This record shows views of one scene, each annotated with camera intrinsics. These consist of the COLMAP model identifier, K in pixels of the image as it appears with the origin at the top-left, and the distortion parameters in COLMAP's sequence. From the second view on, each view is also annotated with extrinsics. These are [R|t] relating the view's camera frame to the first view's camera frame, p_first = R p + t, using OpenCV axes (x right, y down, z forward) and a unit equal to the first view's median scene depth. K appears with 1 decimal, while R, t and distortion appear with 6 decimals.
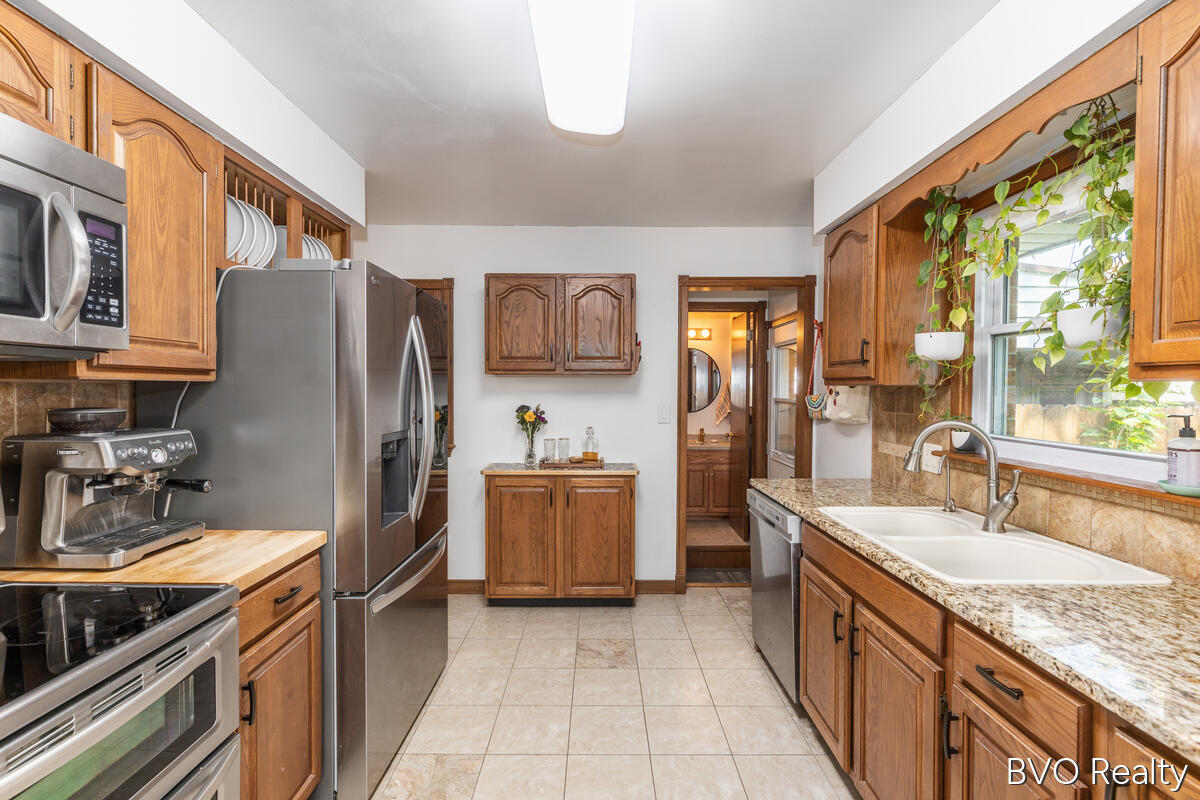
lens RADIAL K [[546.2, 0, 597.0], [0, 546.2, 396.2], [0, 0, 1]] dist [0.001222, 0.000054]
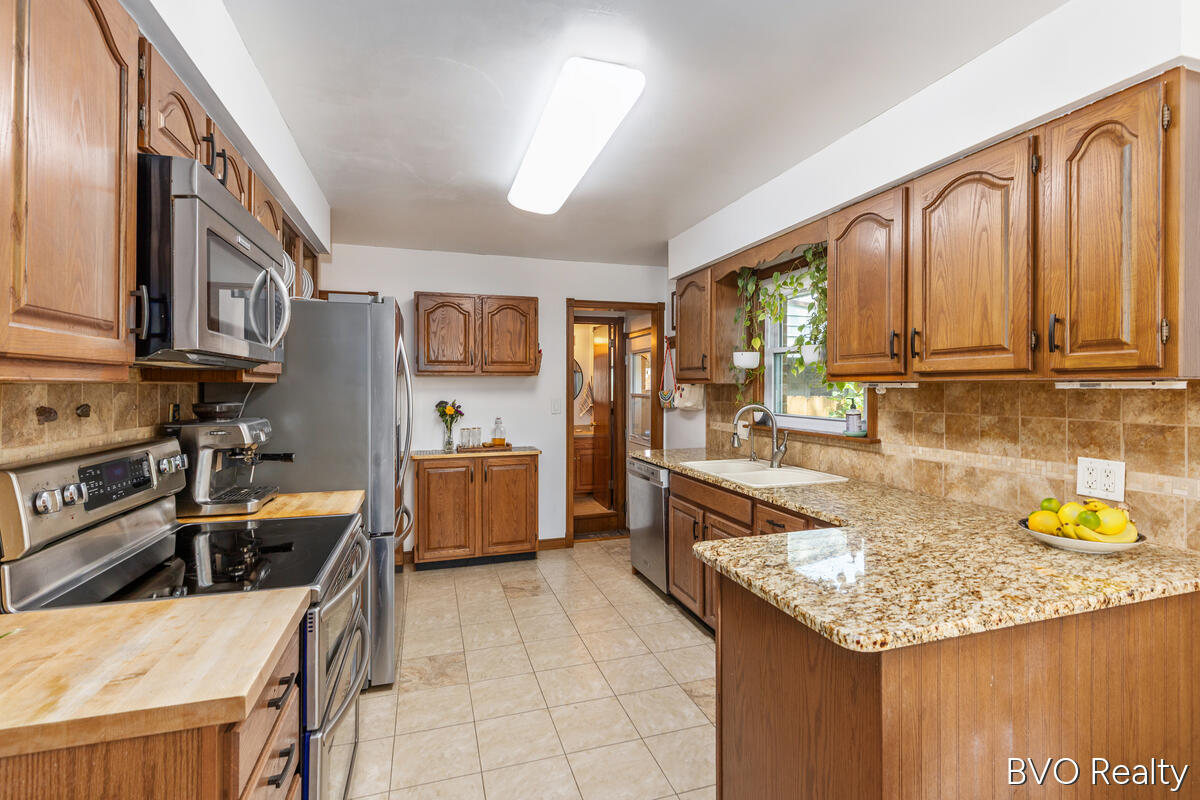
lens RADIAL K [[546.2, 0, 601.5], [0, 546.2, 384.7], [0, 0, 1]] dist [0.001222, 0.000054]
pose [[0.953030, -0.003557, 0.302855, -0.244516], [0.008740, 0.999838, -0.015759, 0.004676], [-0.302750, 0.017666, 0.952906, -0.367748]]
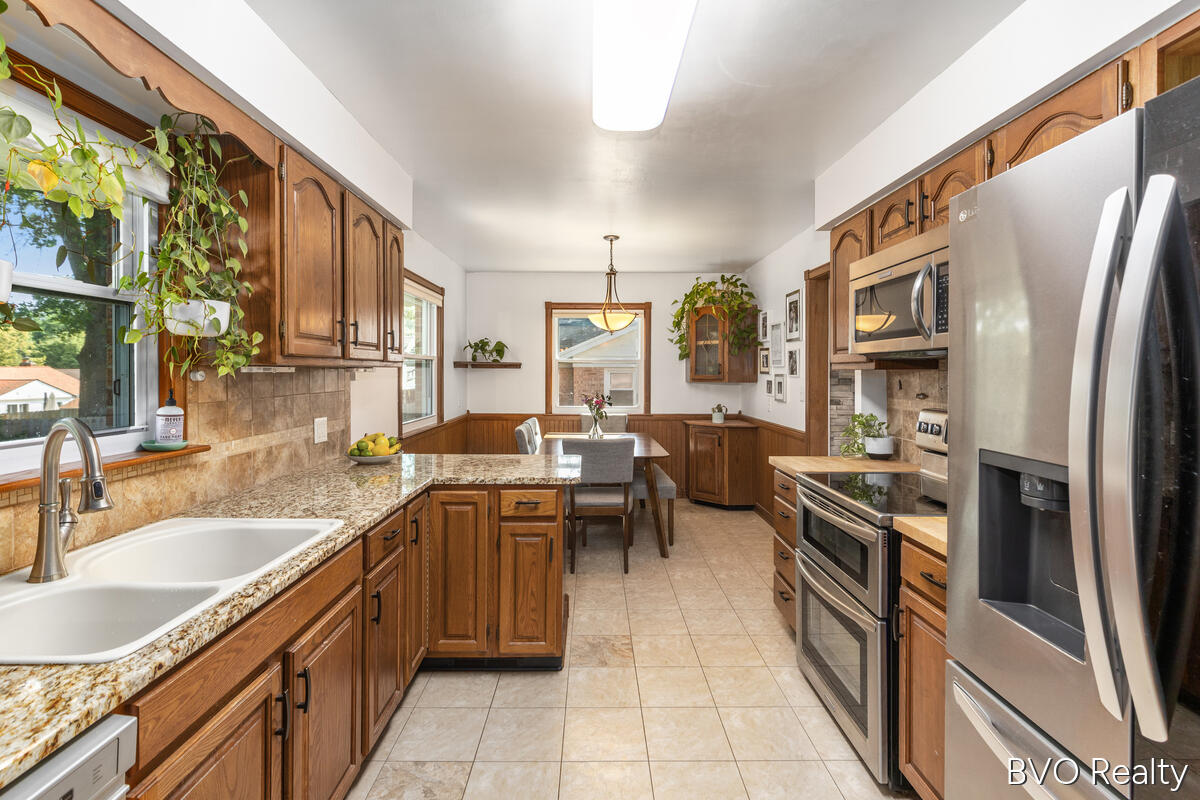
lens RADIAL K [[546.2, 0, 598.3], [0, 546.2, 375.6], [0, 0, 1]] dist [0.001222, 0.000054]
pose [[-0.999978, -0.006344, -0.001736, 0.033140], [-0.006383, 0.999697, 0.023791, -0.018943], [0.001585, 0.023802, -0.999715, 1.244510]]
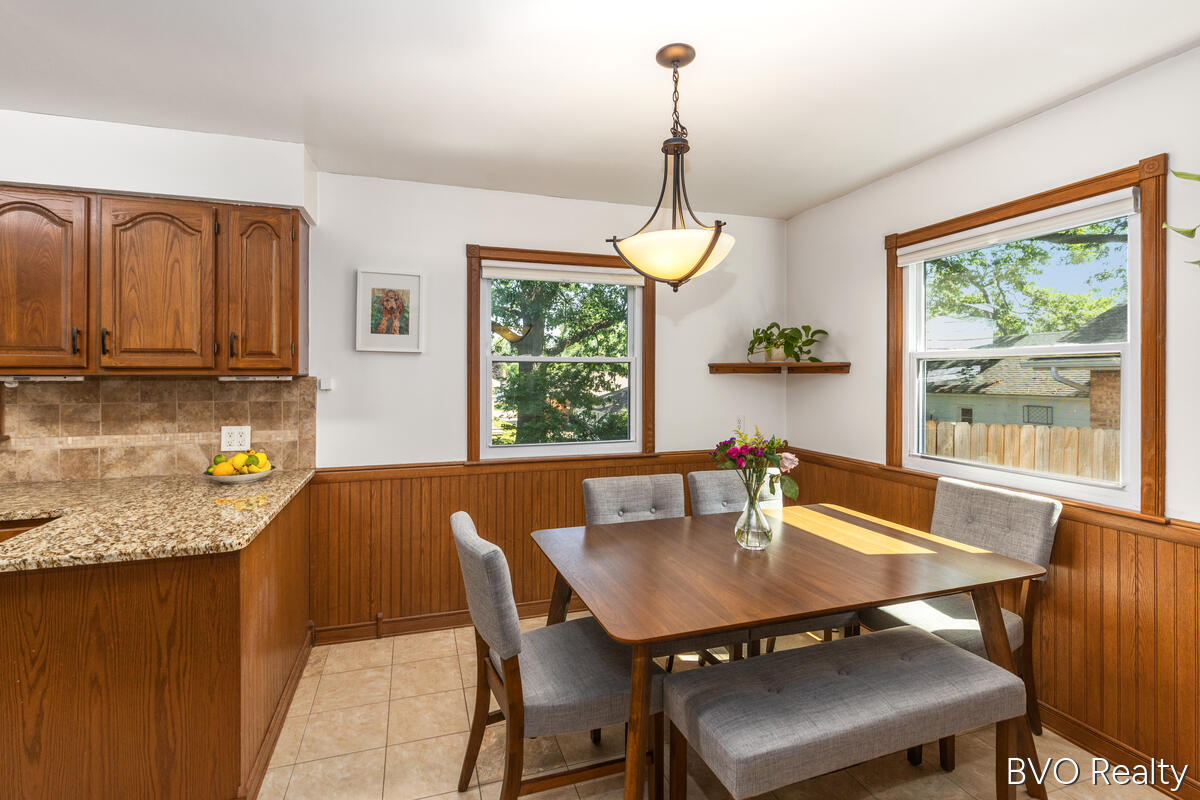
lens RADIAL K [[546.2, 0, 586.1], [0, 546.2, 377.4], [0, 0, 1]] dist [0.001222, 0.000054]
pose [[-0.300643, -0.004864, 0.953724, -0.682530], [0.014665, 0.999845, 0.009722, -0.002405], [-0.953624, 0.016909, -0.300526, -0.226531]]
